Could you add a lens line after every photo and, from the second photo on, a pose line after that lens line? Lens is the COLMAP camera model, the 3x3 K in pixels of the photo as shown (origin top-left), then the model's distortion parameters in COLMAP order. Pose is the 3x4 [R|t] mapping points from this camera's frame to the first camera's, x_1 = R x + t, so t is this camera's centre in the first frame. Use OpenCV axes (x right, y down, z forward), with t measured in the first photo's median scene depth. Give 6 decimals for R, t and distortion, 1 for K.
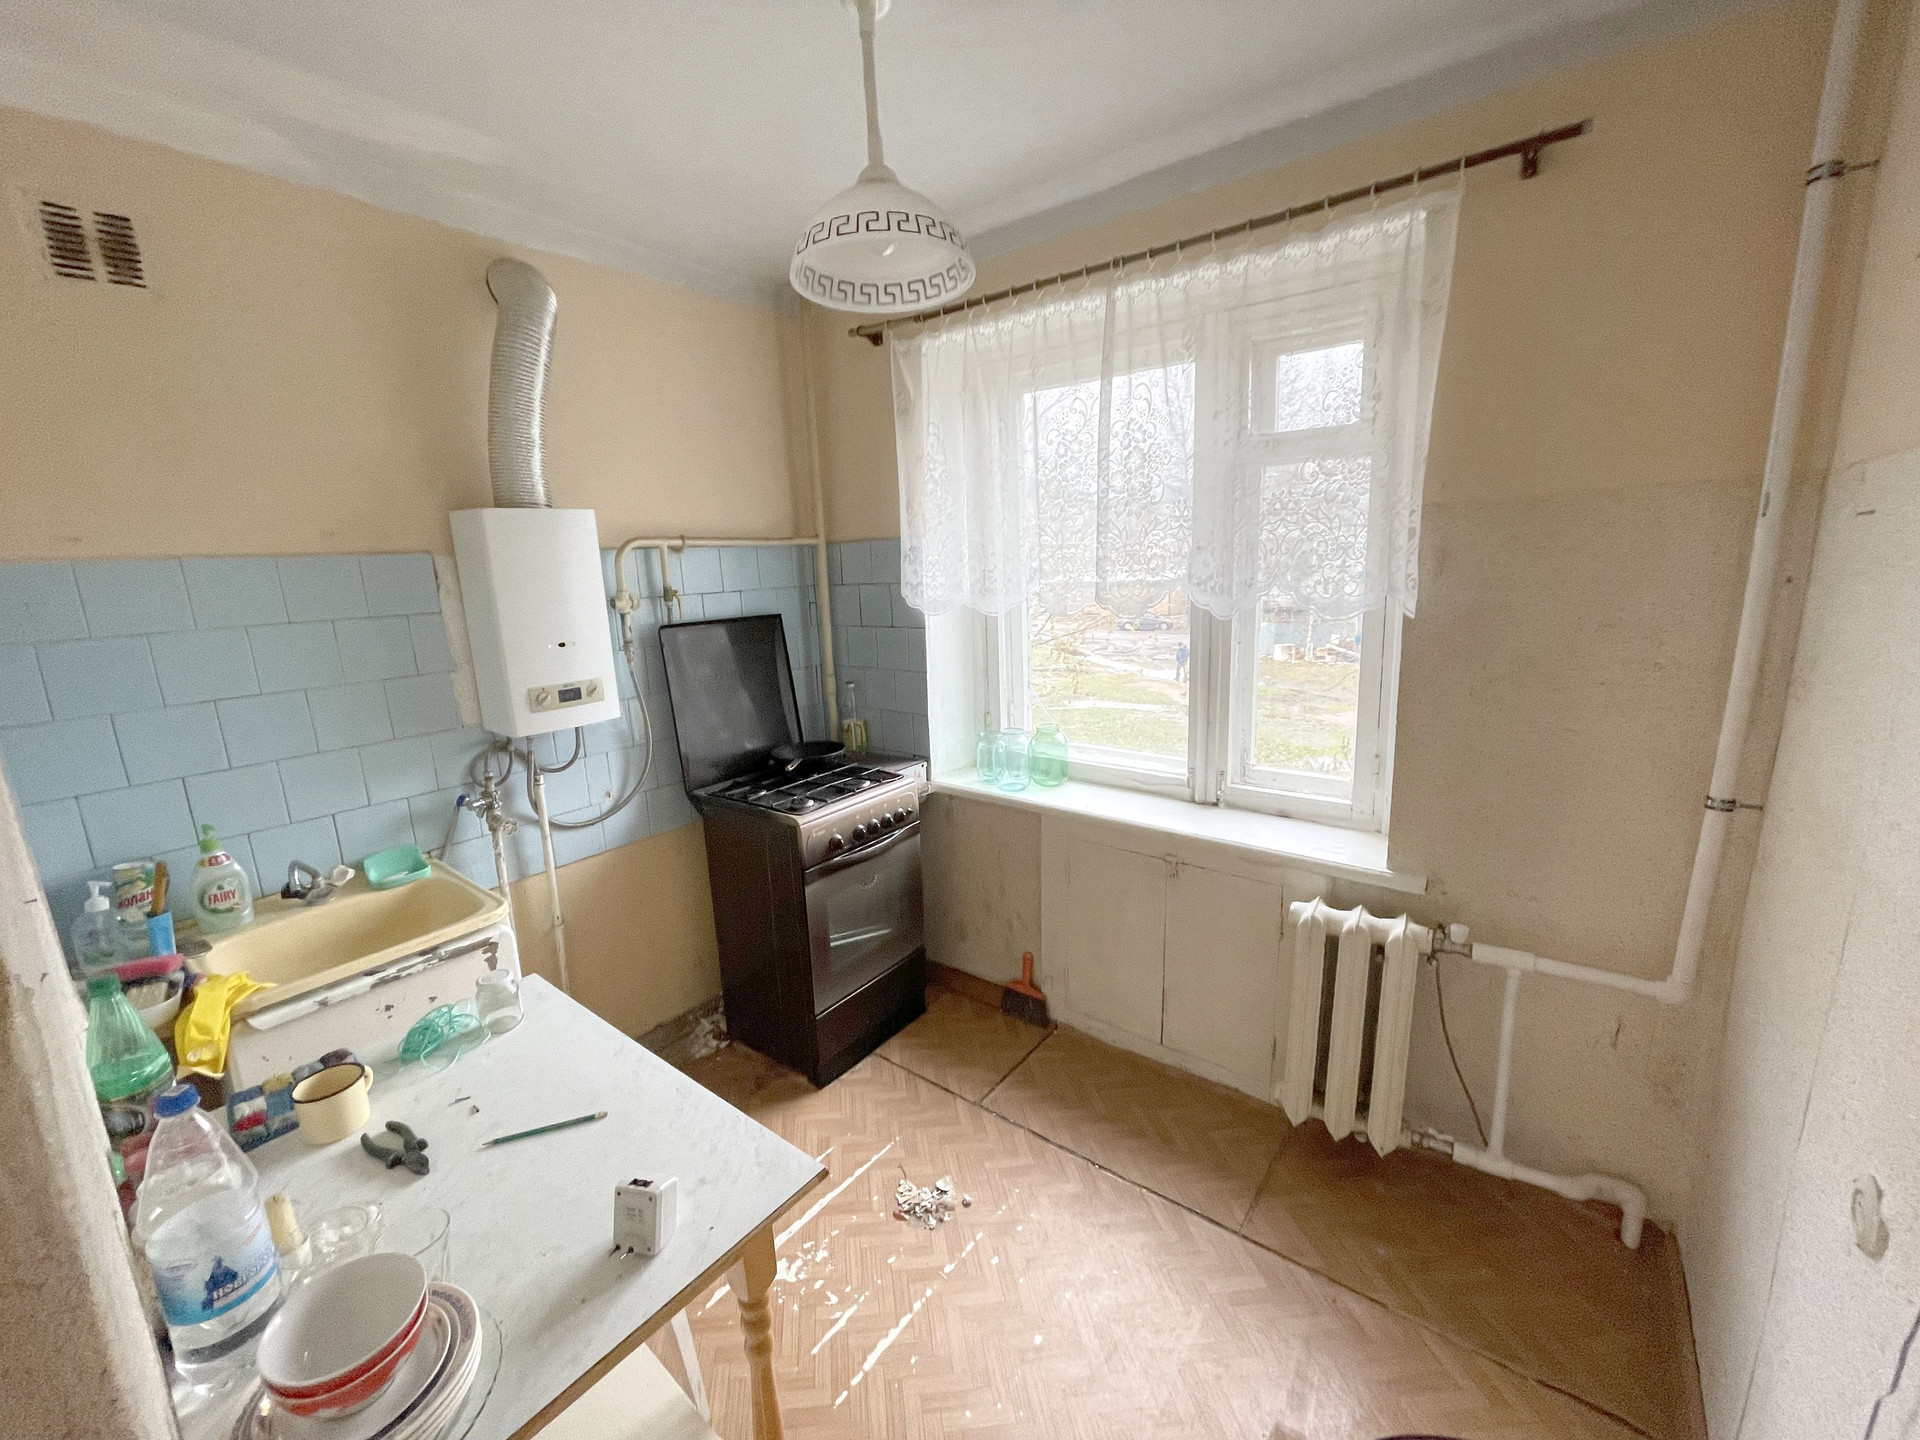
lens RADIAL K [[767.9, 0, 959.5], [0, 767.9, 715.0], [0, 0, 1]] dist [-0.003327, 0.000866]
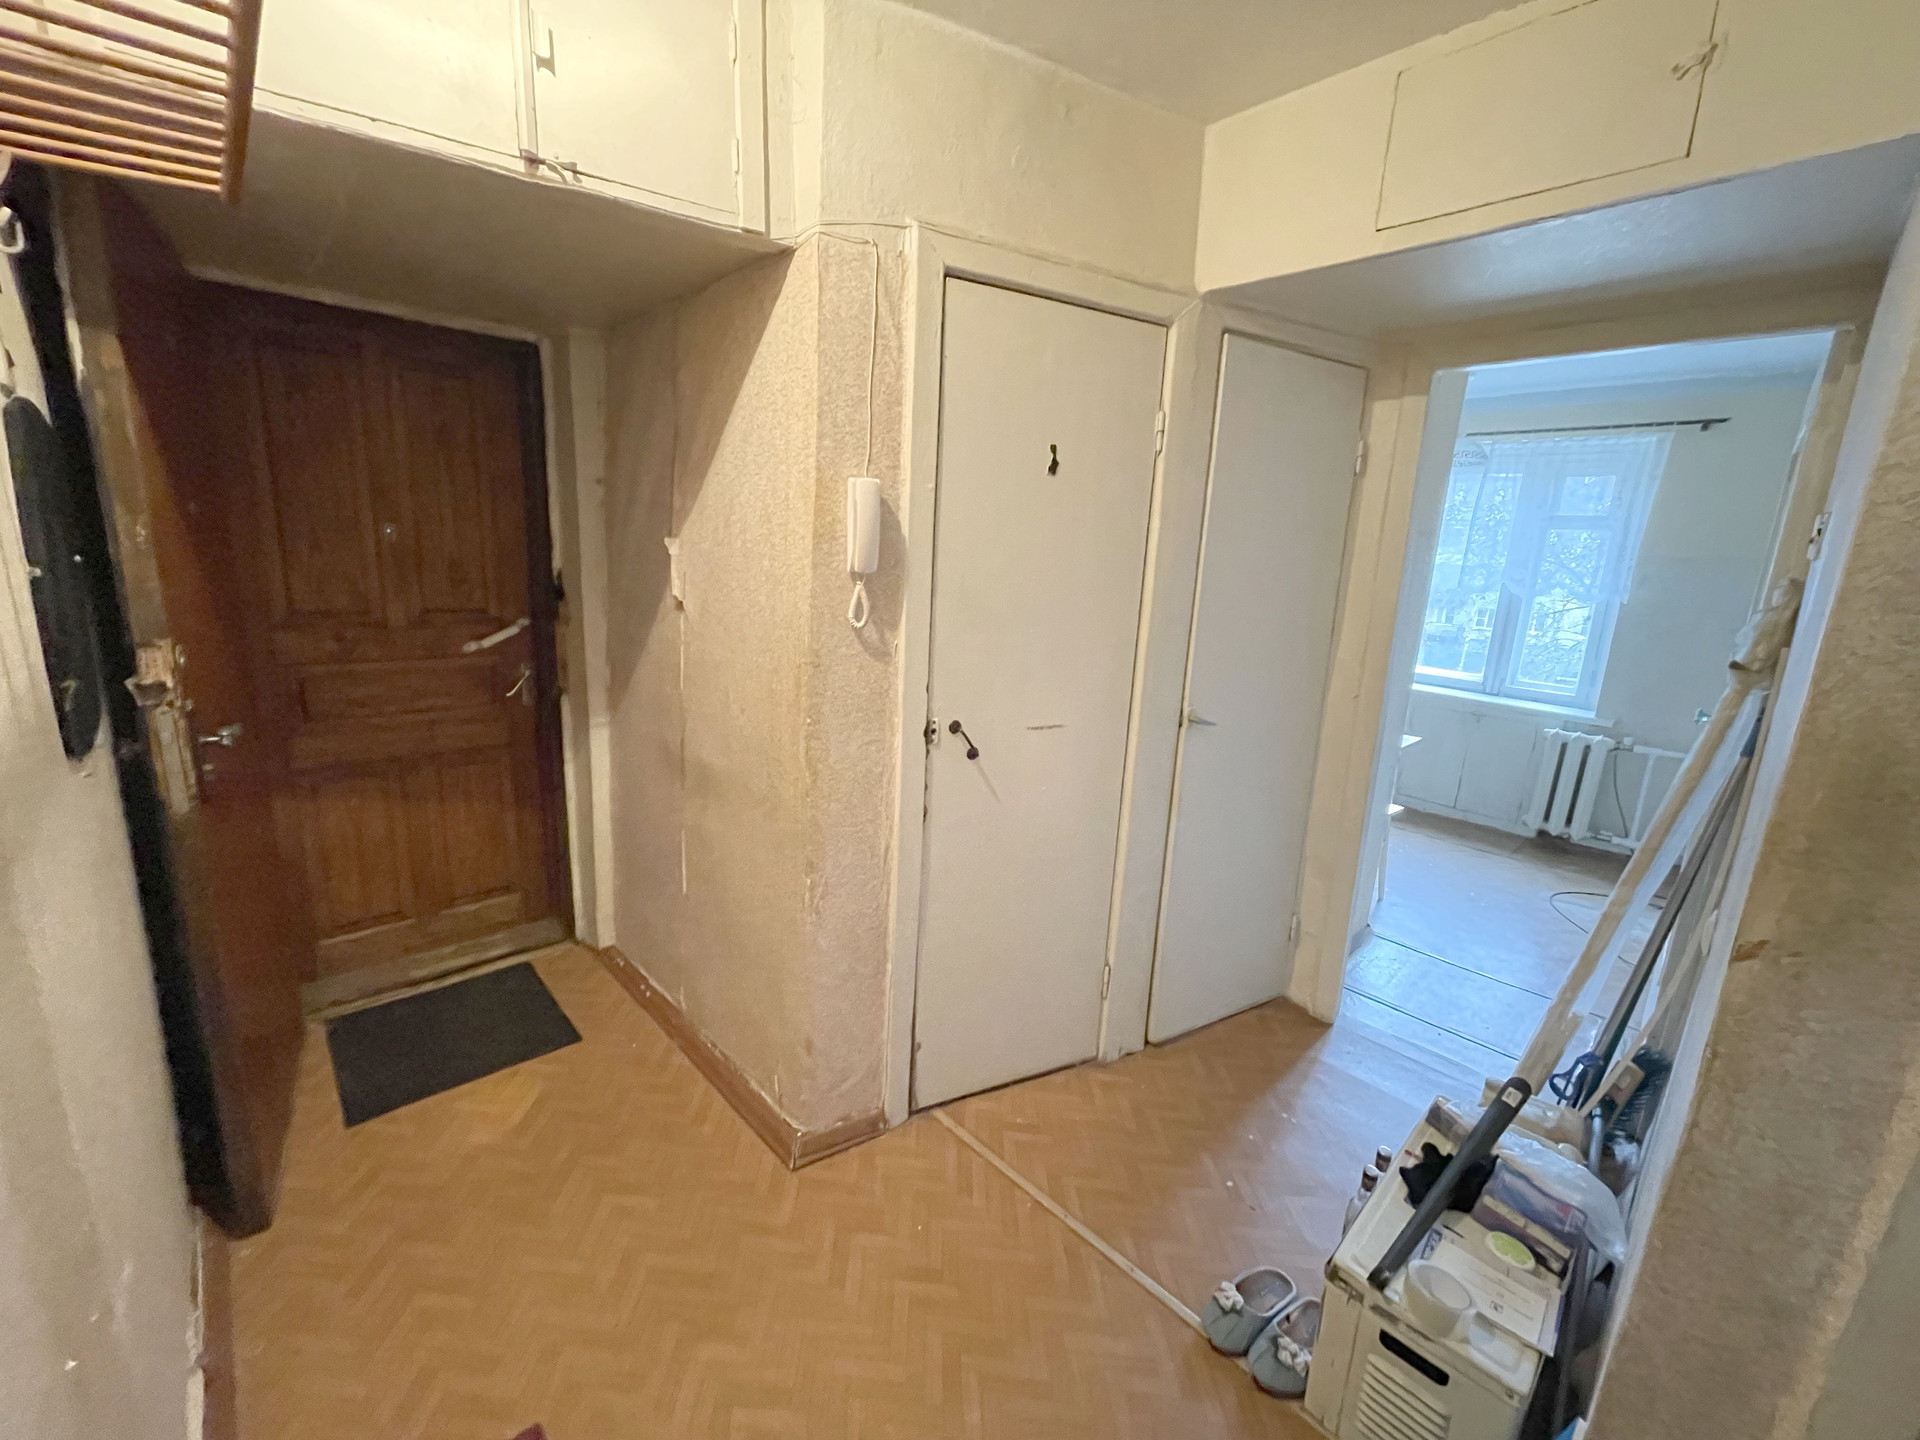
lens RADIAL K [[767.9, 0, 953.9], [0, 767.9, 725.4], [0, 0, 1]] dist [-0.003327, 0.000866]
pose [[0.983353, 0.121941, -0.134716, -0.823172], [-0.119571, 0.992496, 0.025575, 0.329162], [0.136823, -0.009041, 0.990554, -1.236758]]
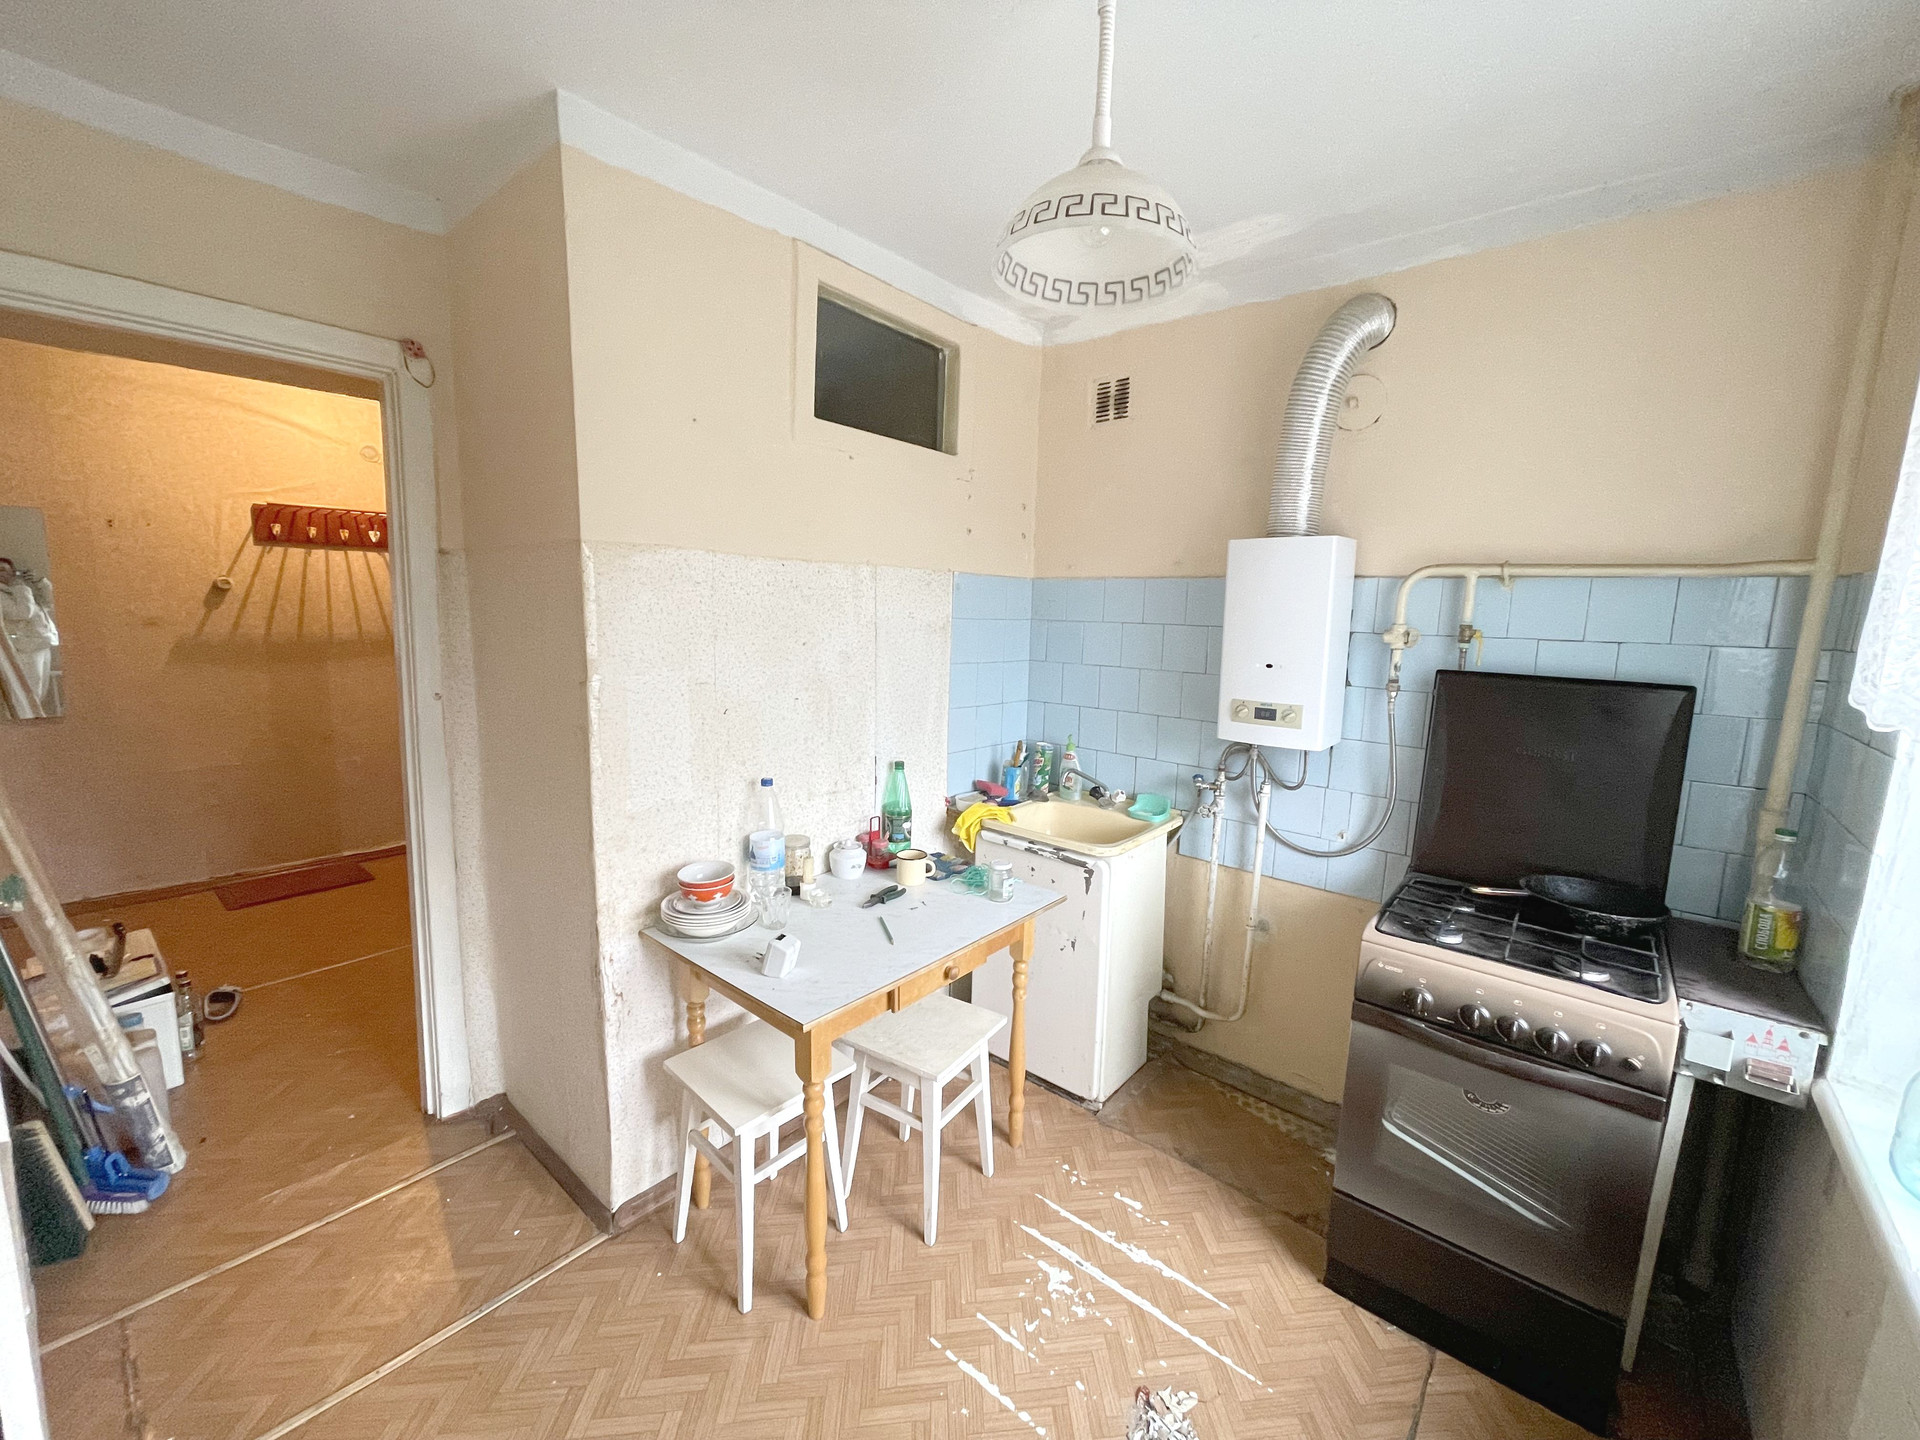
lens RADIAL K [[767.9, 0, 962.0], [0, 767.9, 718.5], [0, 0, 1]] dist [-0.003327, 0.000866]
pose [[-0.034885, 0.186344, -0.981865, 0.567531], [-0.226734, 0.955369, 0.189371, -0.131577], [0.973332, 0.229228, 0.008922, 0.623081]]
